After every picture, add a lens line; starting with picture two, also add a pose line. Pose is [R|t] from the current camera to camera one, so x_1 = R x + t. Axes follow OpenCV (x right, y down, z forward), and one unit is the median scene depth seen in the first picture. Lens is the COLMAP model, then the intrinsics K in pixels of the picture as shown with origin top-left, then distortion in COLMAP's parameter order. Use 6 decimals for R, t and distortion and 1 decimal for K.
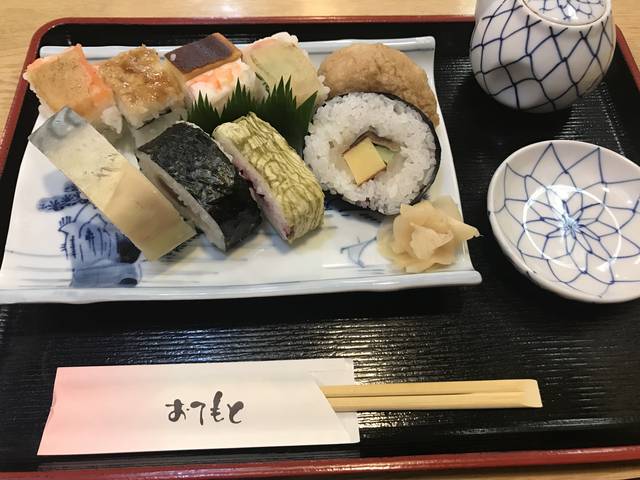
lens RADIAL K [[531.8, 0, 323.2], [0, 531.8, 236.6], [0, 0, 1]] dist [0.010147, -0.038818]
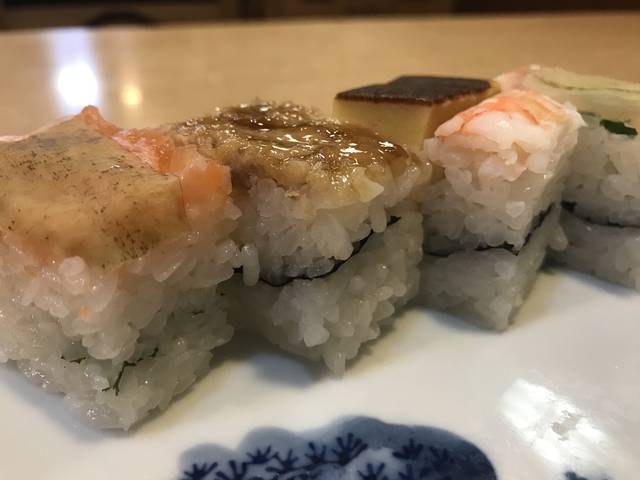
lens RADIAL K [[531.8, 0, 315.6], [0, 531.8, 244.2], [0, 0, 1]] dist [0.010147, -0.038818]
pose [[0.955245, -0.146146, 0.257194, -0.451062], [0.253339, 0.853059, -0.456191, -0.083843], [-0.152732, 0.500931, 0.851904, 0.767595]]
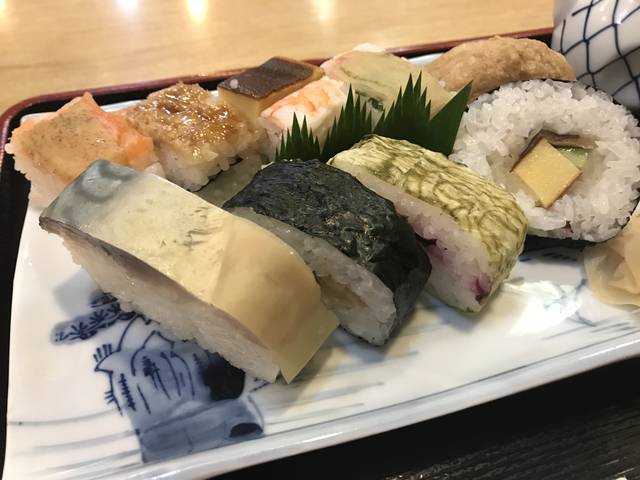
lens RADIAL K [[531.8, 0, 318.4], [0, 531.8, 235.0], [0, 0, 1]] dist [0.010147, -0.038818]
pose [[0.974256, -0.177654, 0.138795, -0.319188], [0.205520, 0.952933, -0.222891, 0.028360], [-0.092664, 0.245678, 0.964912, 0.381927]]
